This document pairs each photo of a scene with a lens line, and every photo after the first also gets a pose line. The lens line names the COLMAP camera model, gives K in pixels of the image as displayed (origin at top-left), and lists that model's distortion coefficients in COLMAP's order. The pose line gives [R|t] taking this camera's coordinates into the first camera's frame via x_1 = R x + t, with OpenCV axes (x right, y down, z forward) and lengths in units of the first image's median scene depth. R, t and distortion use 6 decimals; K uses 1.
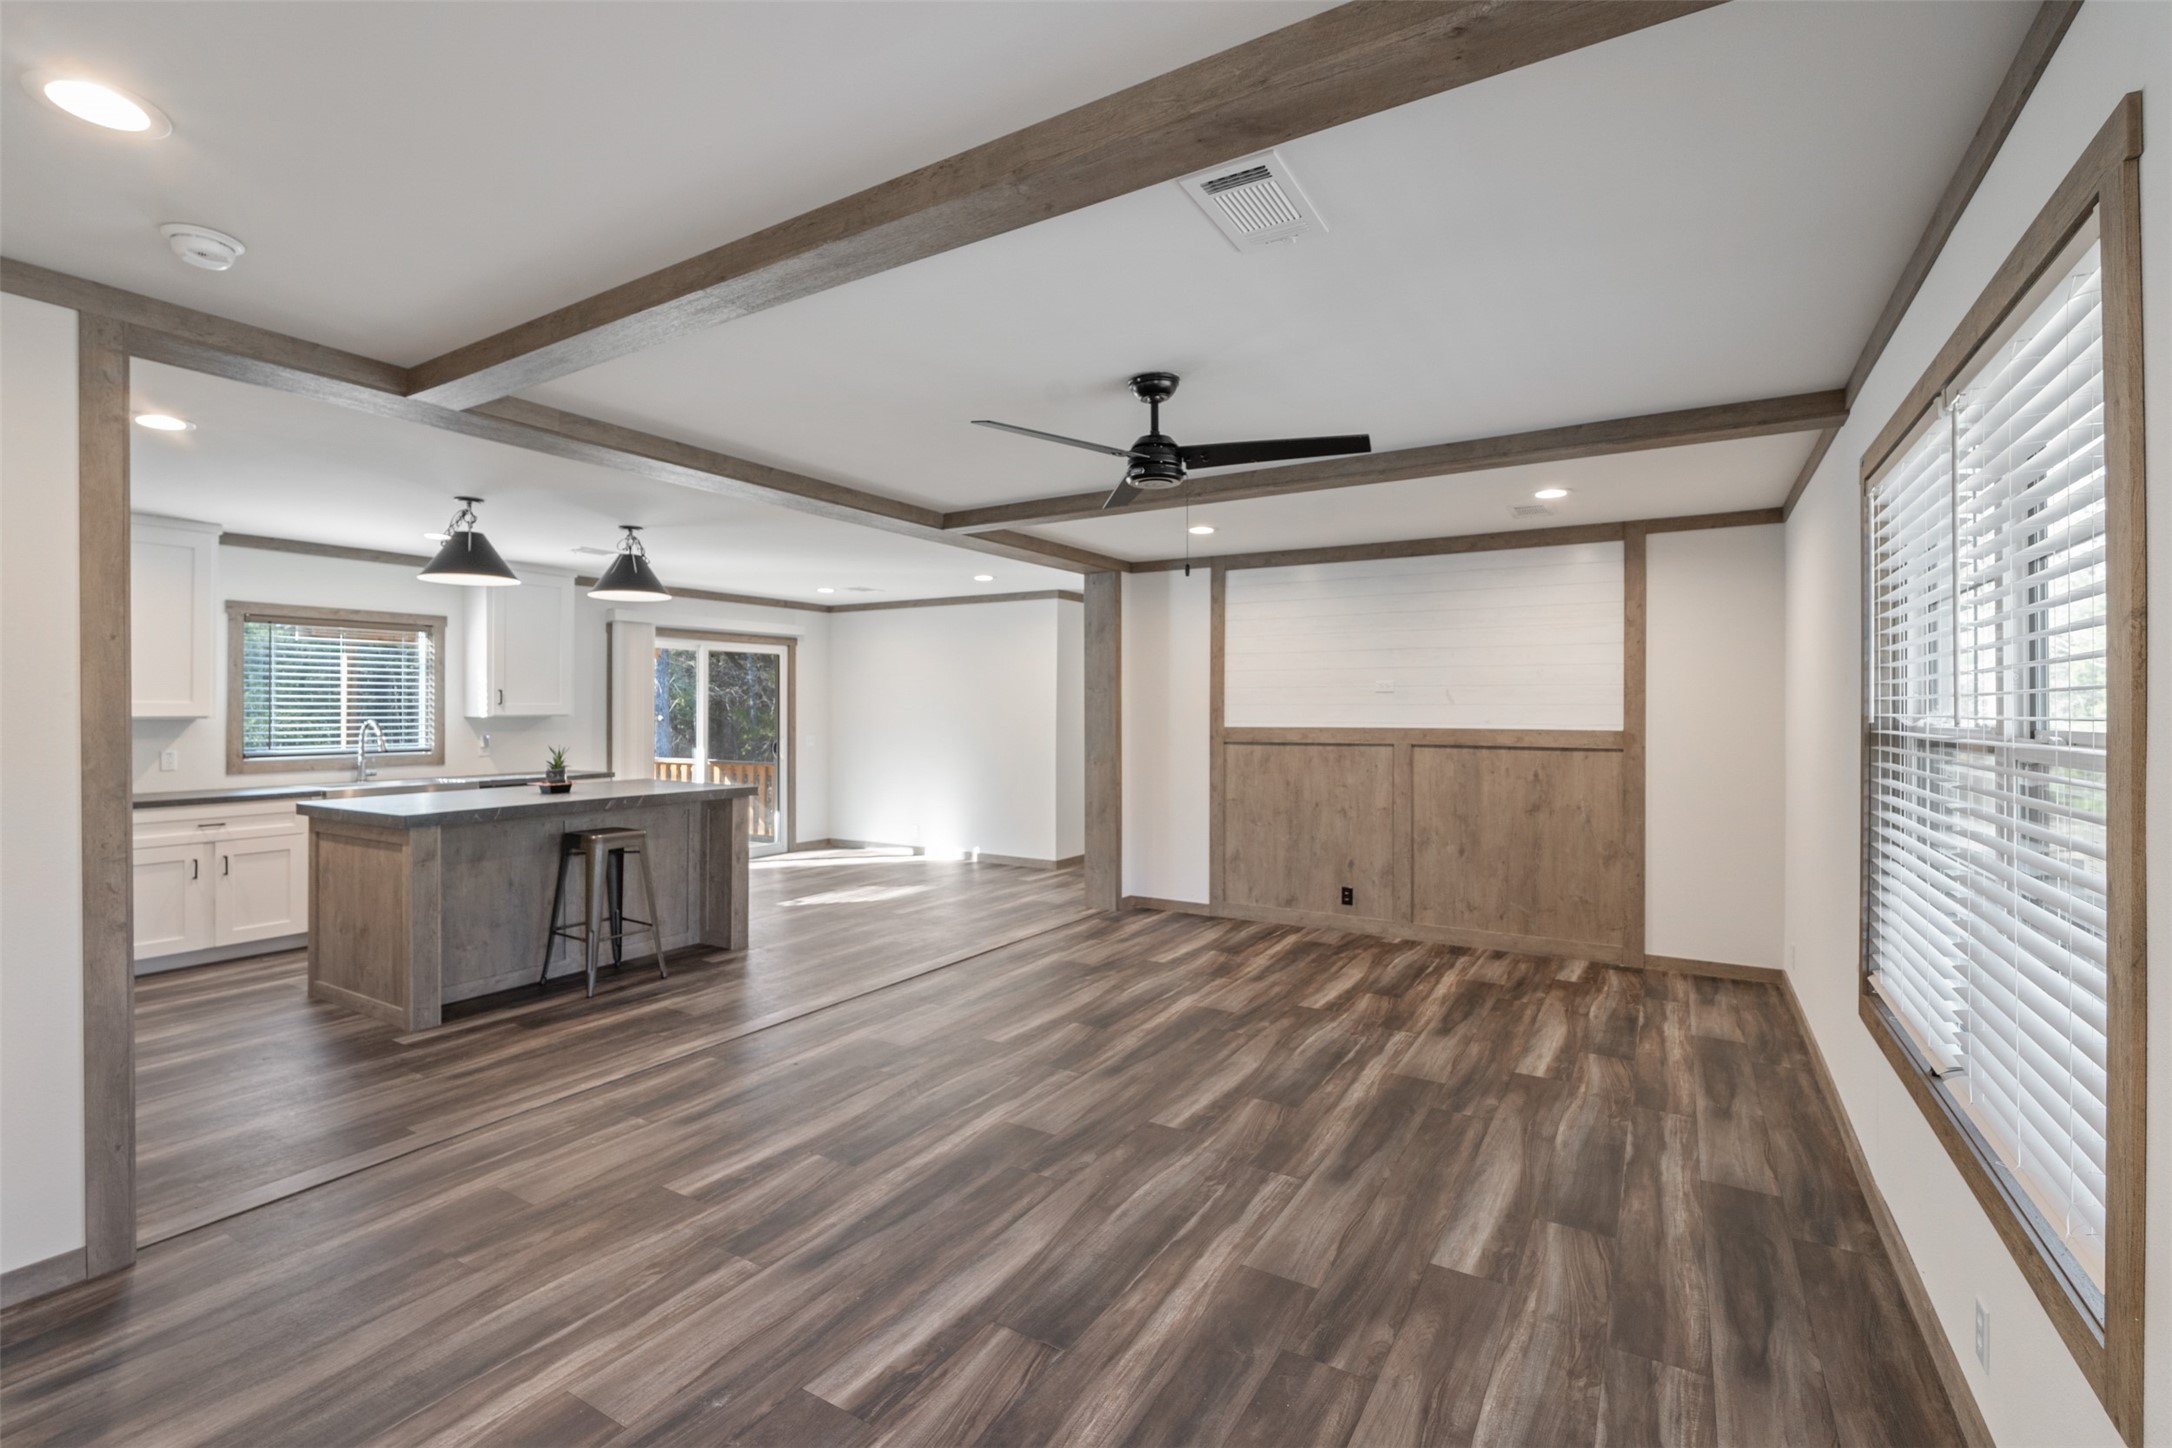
lens RADIAL K [[963.2, 0, 1100.2], [0, 963.2, 717.4], [0, 0, 1]] dist [-0.011164, 0.003260]
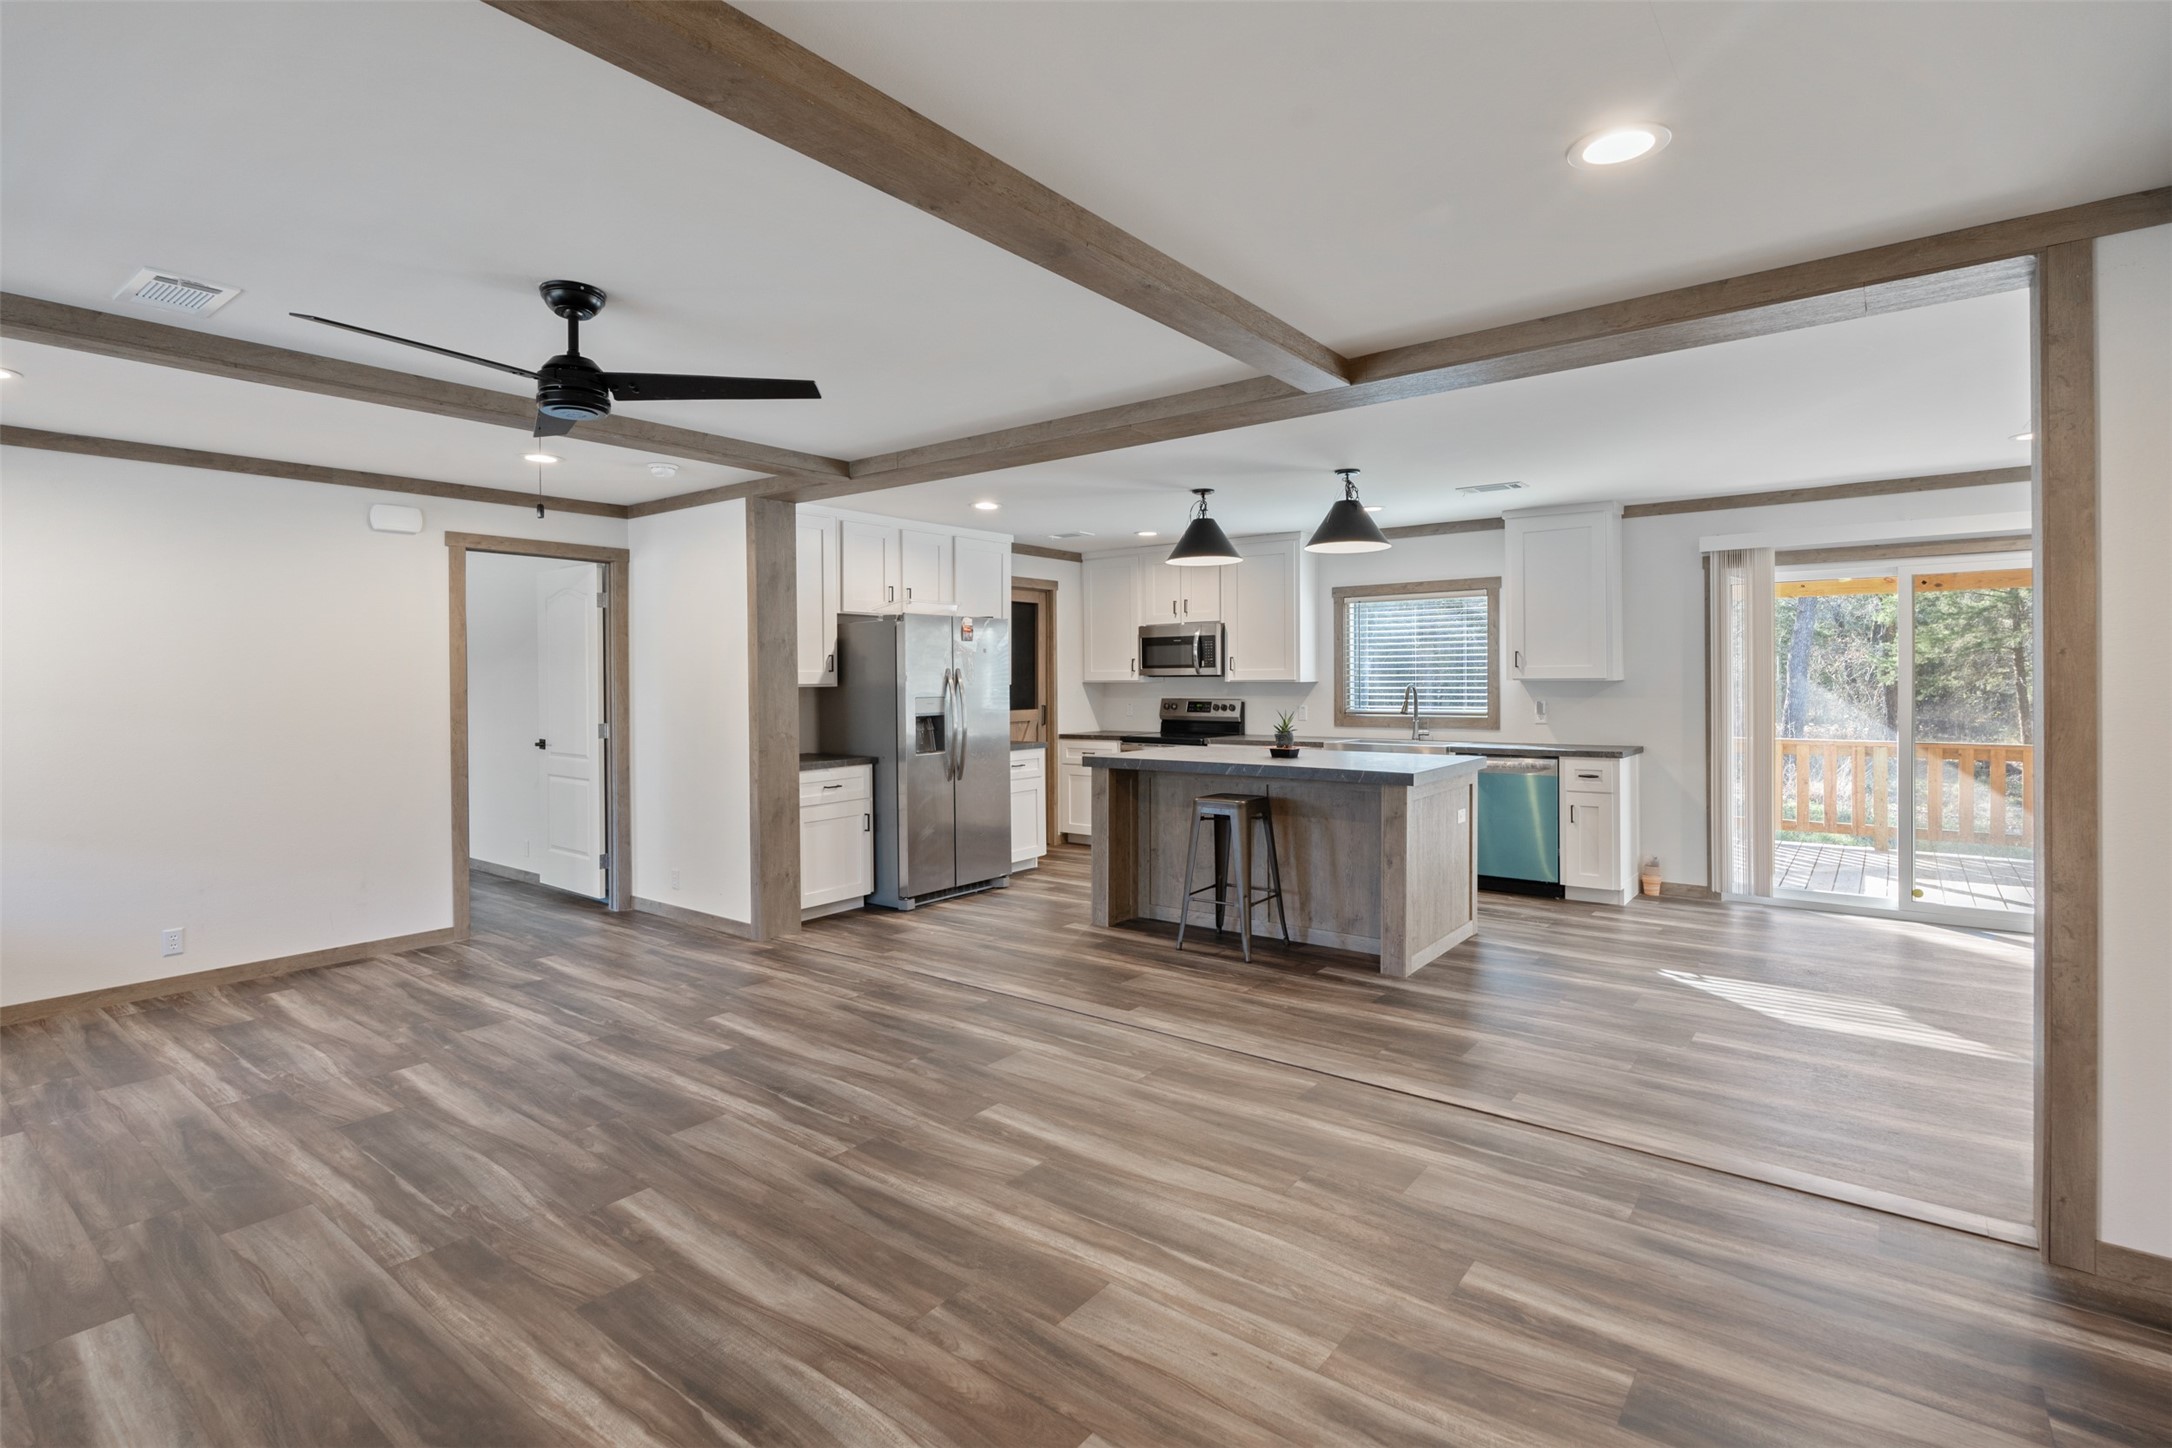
lens RADIAL K [[1045.4, 0, 1073.2], [0, 1045.4, 668.5], [0, 0, 1]] dist [-0.009257, 0.000030]
pose [[-0.128968, -0.009265, -0.991605, 0.778511], [-0.000390, 0.999957, -0.009292, -0.004638], [0.991649, -0.000811, -0.128966, 1.310086]]
